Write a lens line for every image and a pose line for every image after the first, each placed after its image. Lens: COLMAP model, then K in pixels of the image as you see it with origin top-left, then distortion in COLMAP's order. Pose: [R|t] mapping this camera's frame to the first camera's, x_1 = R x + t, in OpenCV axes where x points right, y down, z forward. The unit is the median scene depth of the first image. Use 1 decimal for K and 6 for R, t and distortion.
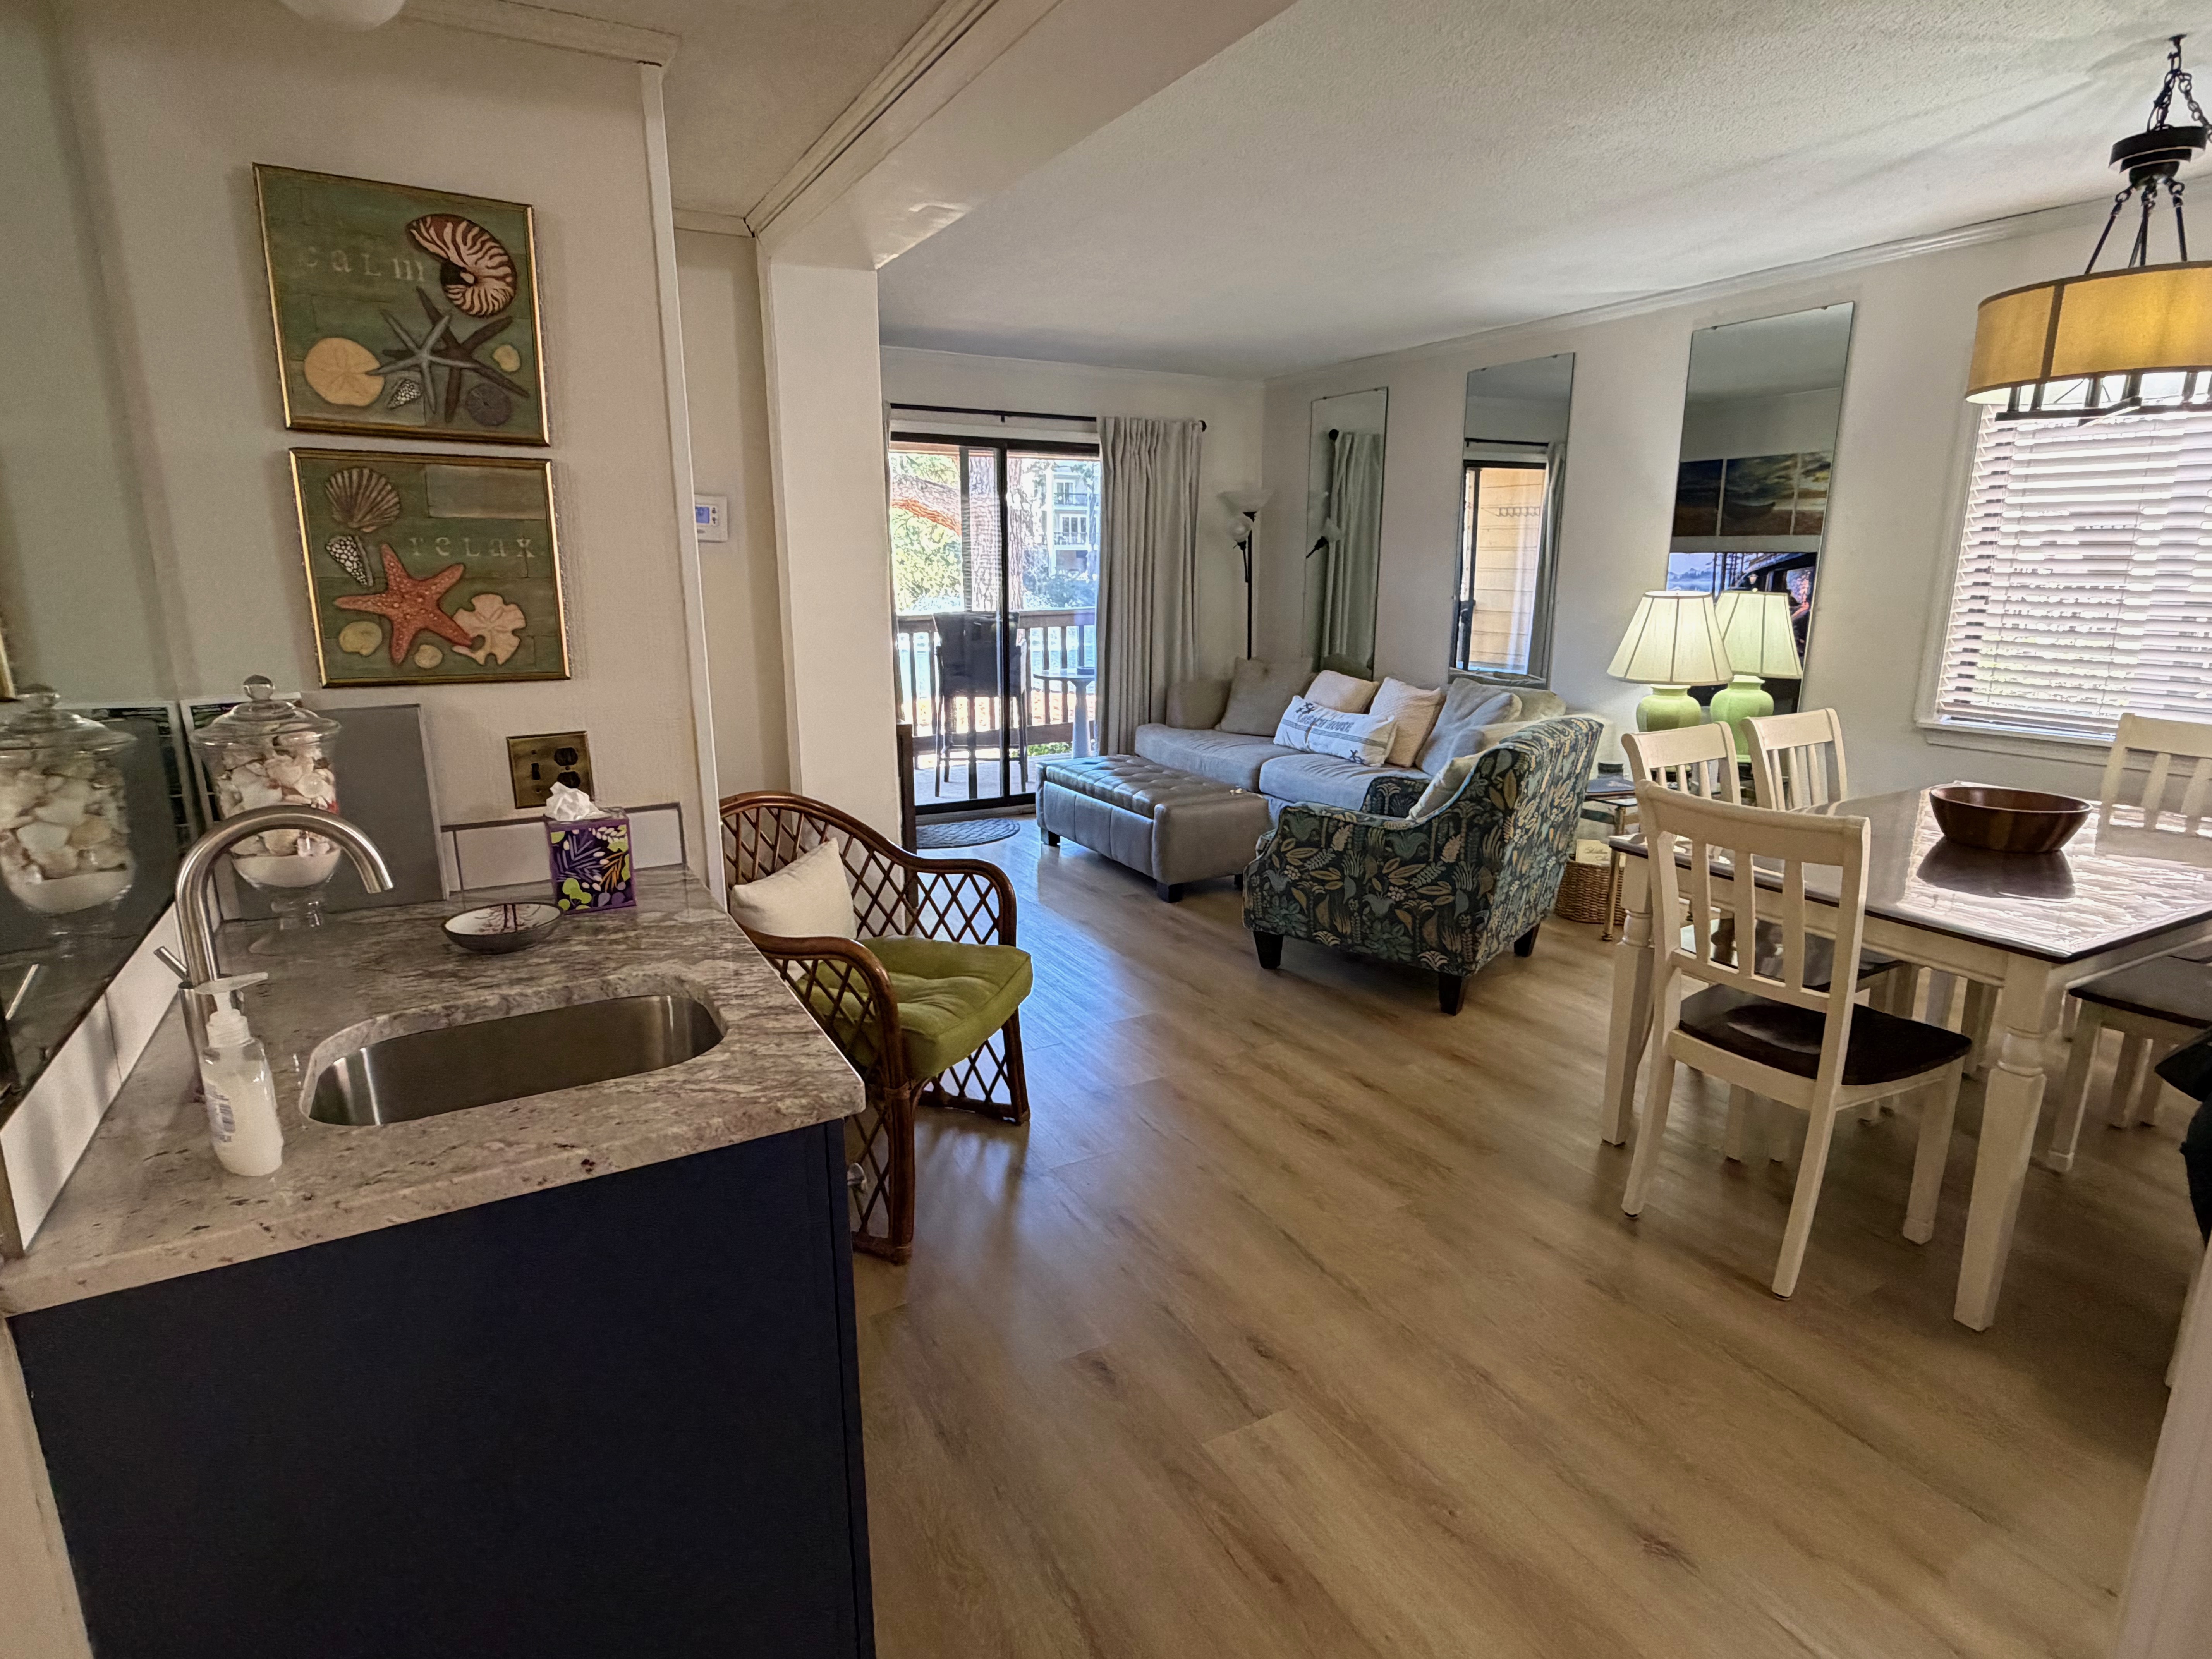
lens RADIAL K [[1164.5, 0, 1103.1], [0, 1164.5, 834.1], [0, 0, 1]] dist [-0.001575, 0.000625]
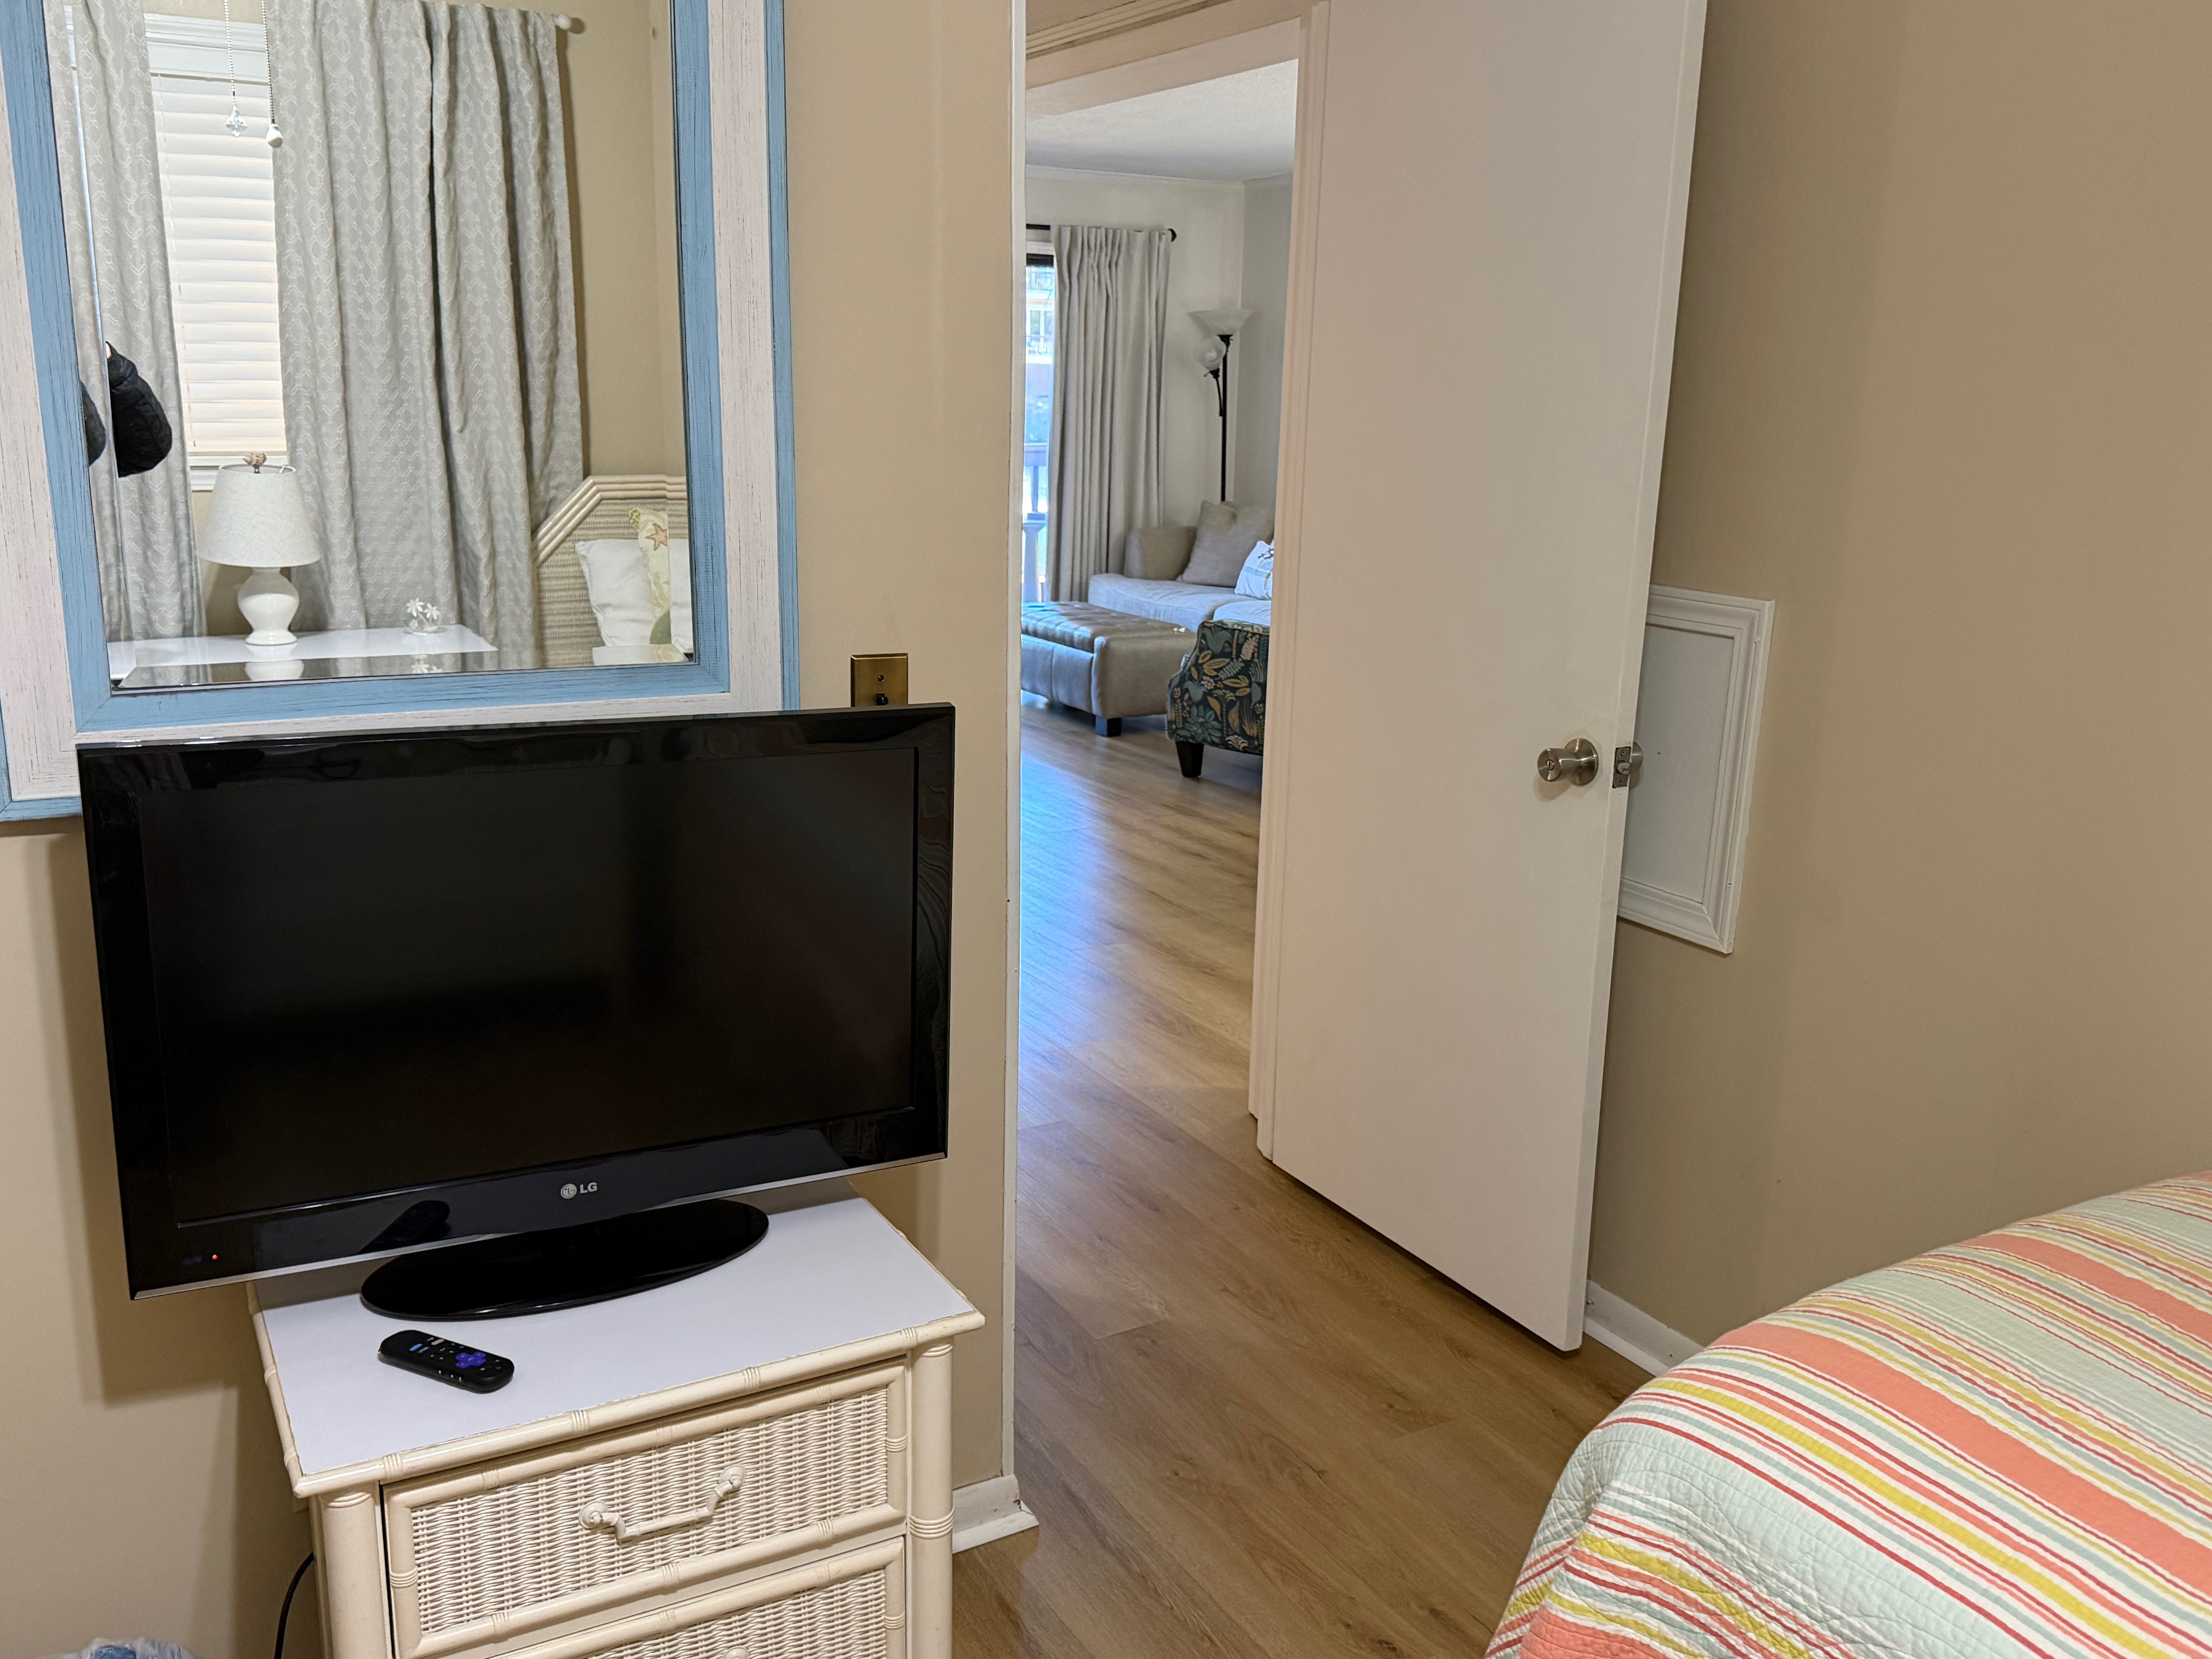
lens RADIAL K [[1895.0, 0, 1103.9], [0, 1895.0, 834.1], [0, 0, 1]] dist [0.123115, -0.227208]
pose [[0.999727, 0.020634, 0.010964, 0.032490], [-0.020694, 0.999771, 0.005410, 0.115648], [-0.010849, -0.005635, 0.999925, -0.542002]]
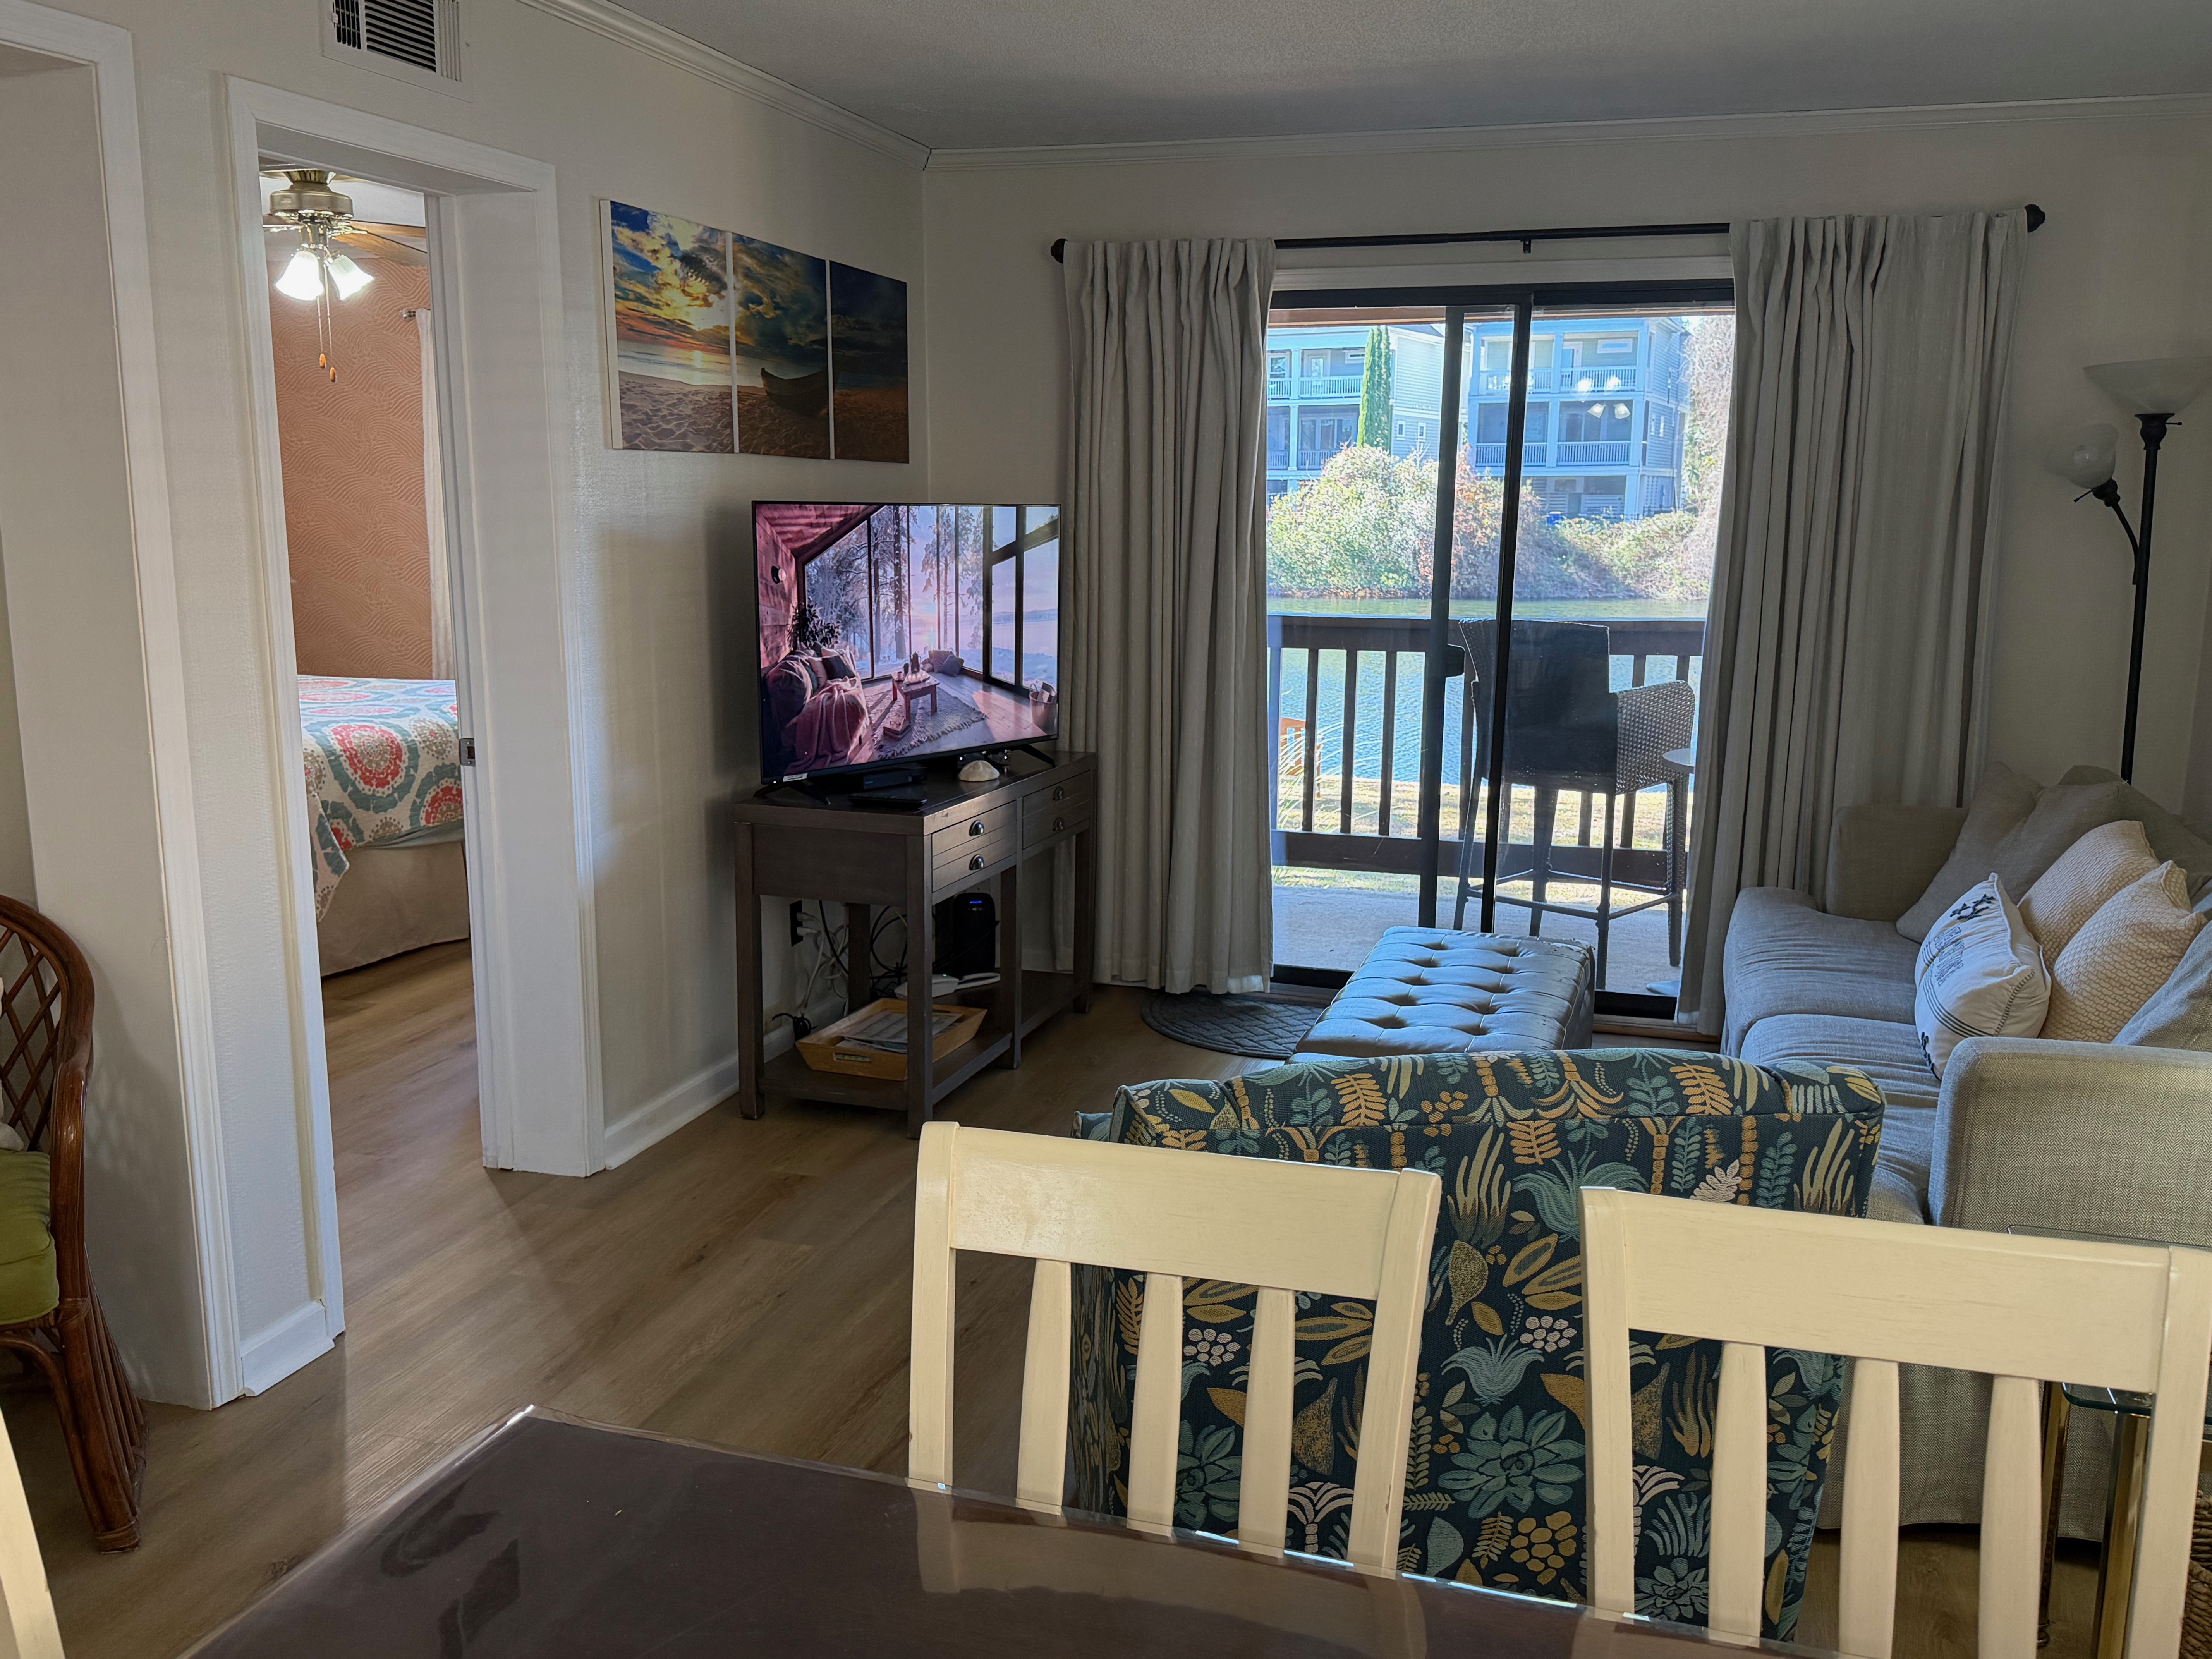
lens RADIAL K [[1895.0, 0, 1150.3], [0, 1895.0, 906.9], [0, 0, 1]] dist [0.123115, -0.227208]
pose [[0.682627, 0.157968, -0.713489, 0.486894], [-0.176481, 0.983093, 0.048811, -0.096145], [0.709137, 0.092597, 0.698964, 0.362320]]
